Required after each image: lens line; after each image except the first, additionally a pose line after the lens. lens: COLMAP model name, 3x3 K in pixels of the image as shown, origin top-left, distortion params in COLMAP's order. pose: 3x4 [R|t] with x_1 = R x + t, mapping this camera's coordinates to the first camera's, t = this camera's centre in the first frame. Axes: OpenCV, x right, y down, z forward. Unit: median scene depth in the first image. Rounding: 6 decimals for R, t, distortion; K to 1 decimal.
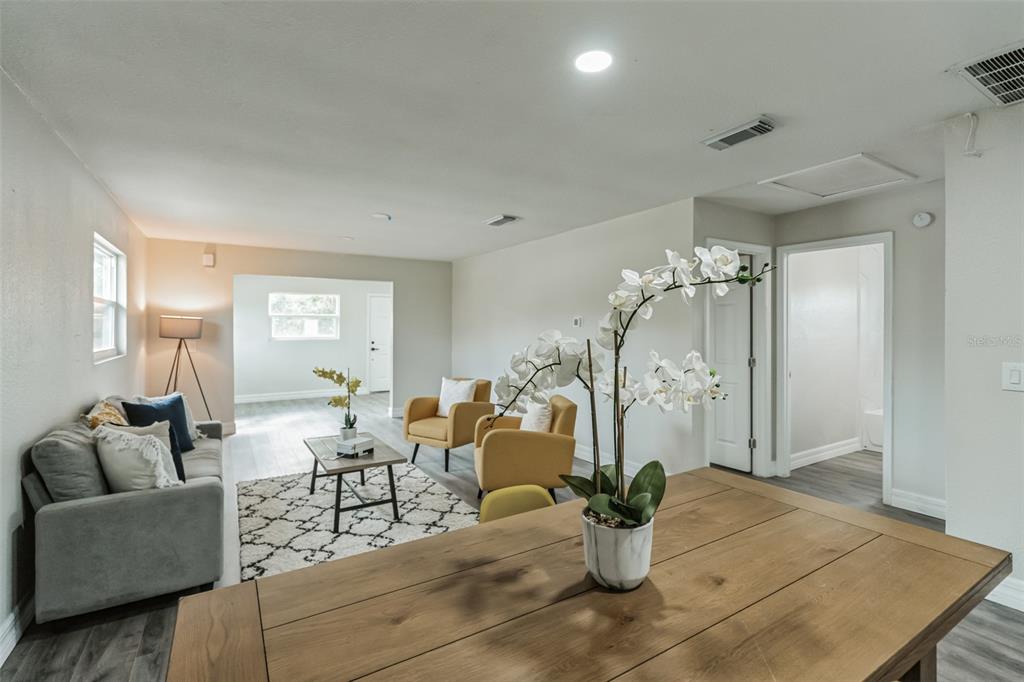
lens RADIAL K [[470.5, 0, 515.6], [0, 470.5, 335.9], [0, 0, 1]] dist [-0.002498, -0.000252]
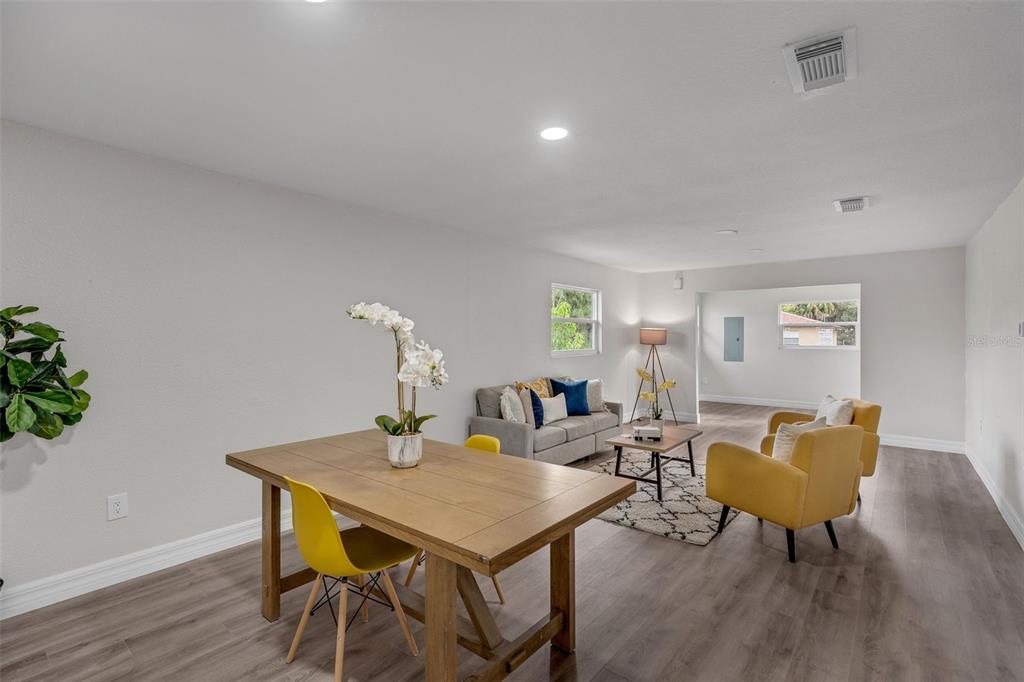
lens RADIAL K [[479.2, 0, 515.4], [0, 479.2, 340.0], [0, 0, 1]] dist [-0.000648, 0.000014]
pose [[0.338298, 0.007218, -0.941011, 0.574177], [-0.017879, 0.999839, 0.001241, -0.003196], [0.940869, 0.016404, 0.338373, 0.193137]]
